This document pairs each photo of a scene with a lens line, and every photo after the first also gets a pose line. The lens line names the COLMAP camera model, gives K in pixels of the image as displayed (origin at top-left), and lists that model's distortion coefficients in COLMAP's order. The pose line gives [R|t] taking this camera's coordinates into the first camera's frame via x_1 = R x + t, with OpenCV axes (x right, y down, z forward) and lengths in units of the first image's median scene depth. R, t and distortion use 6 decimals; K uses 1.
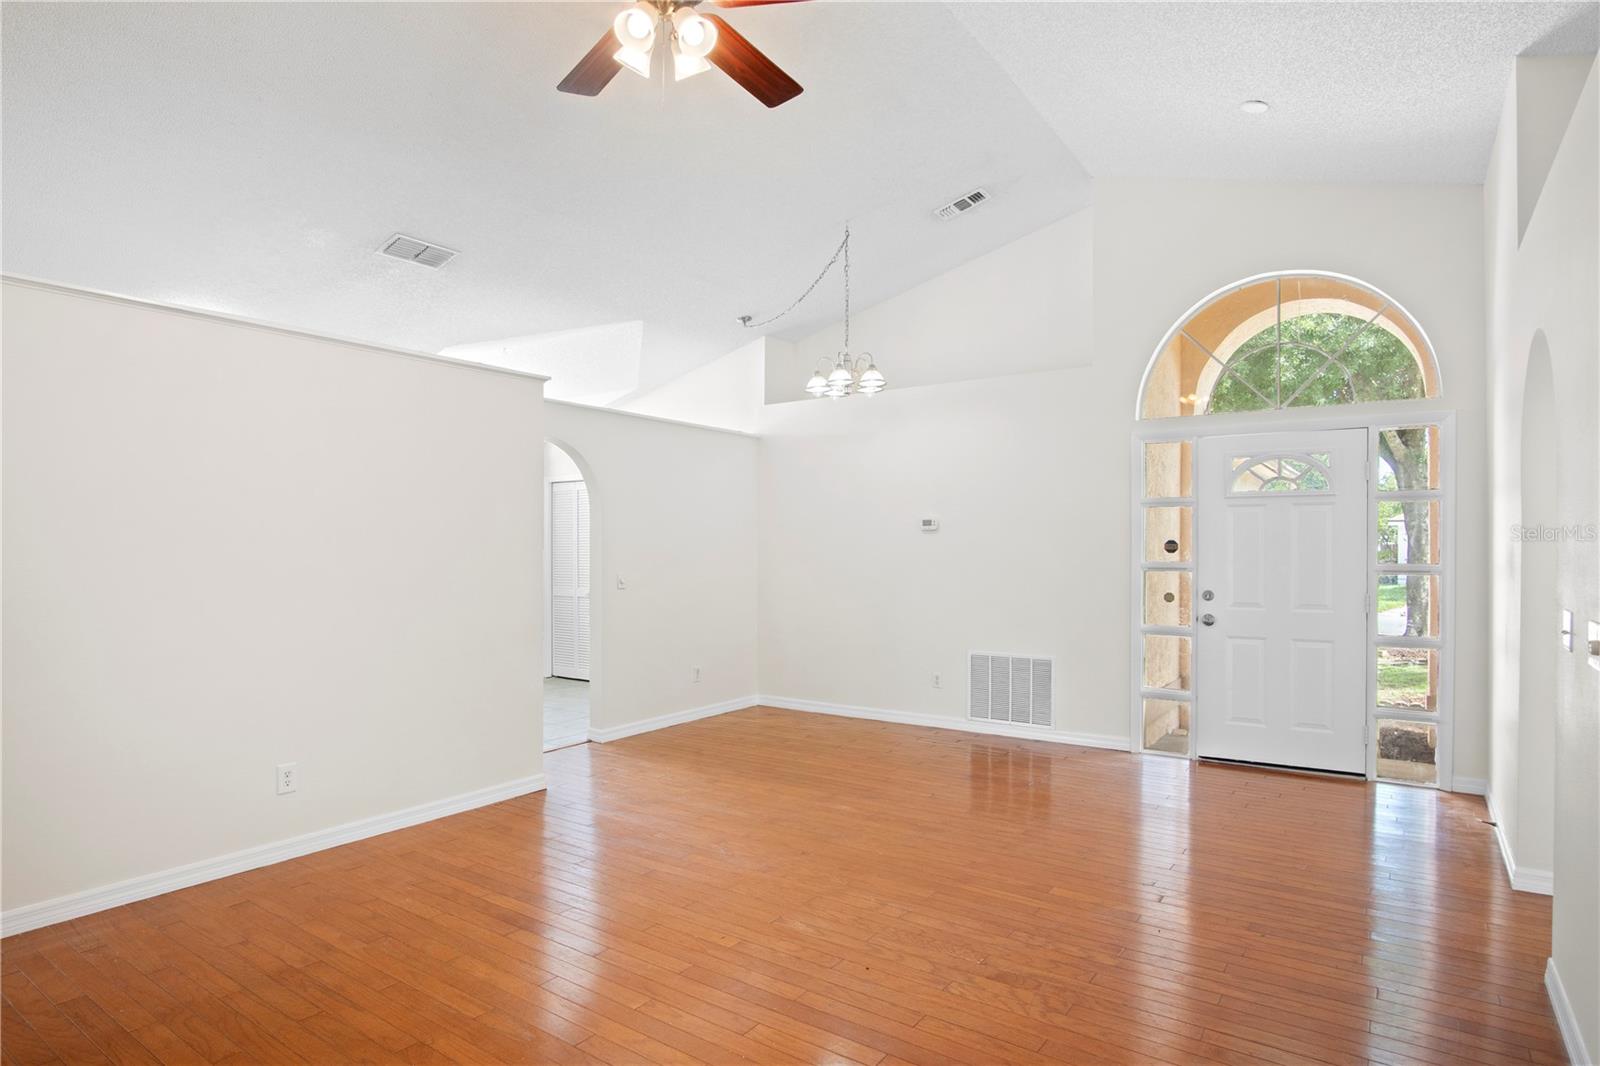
lens RADIAL K [[882.8, 0, 815.0], [0, 882.8, 547.5], [0, 0, 1]] dist [-0.005161, -0.001498]
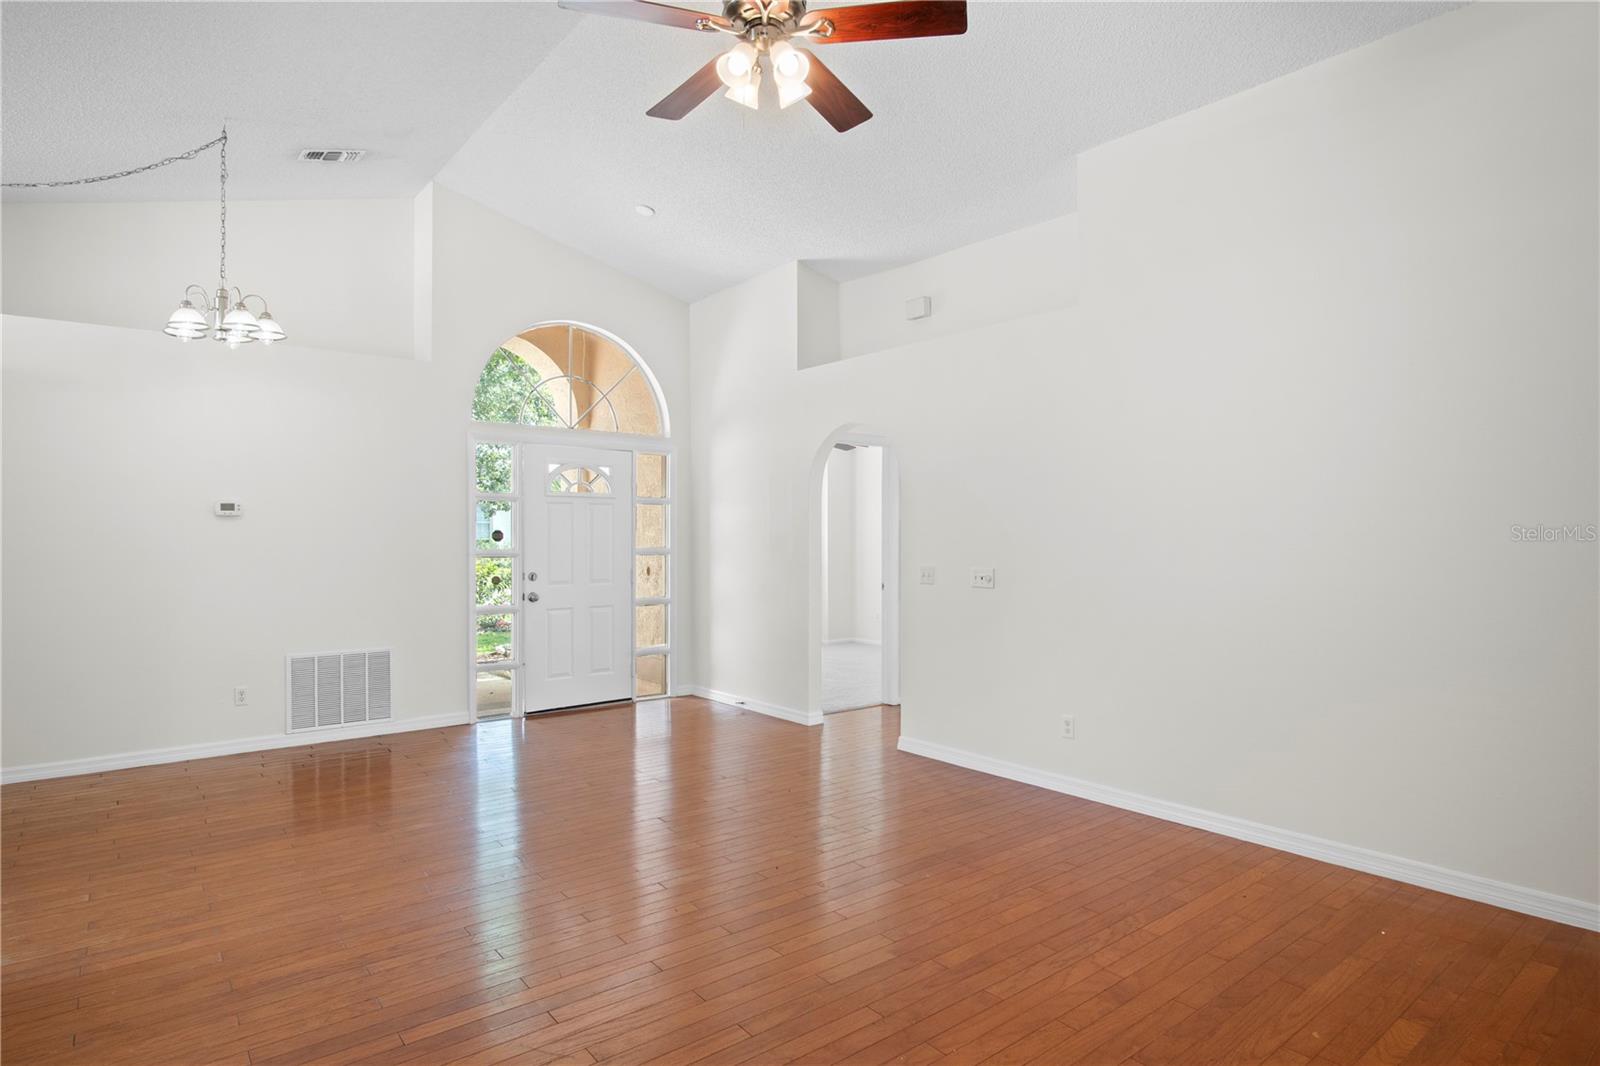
lens RADIAL K [[882.8, 0, 815.0], [0, 882.8, 547.5], [0, 0, 1]] dist [-0.005161, -0.001498]
pose [[0.300238, -0.013573, 0.953768, -0.540901], [-0.000290, 0.999897, 0.014321, -0.002343], [-0.953864, -0.004577, 0.300203, 0.258953]]
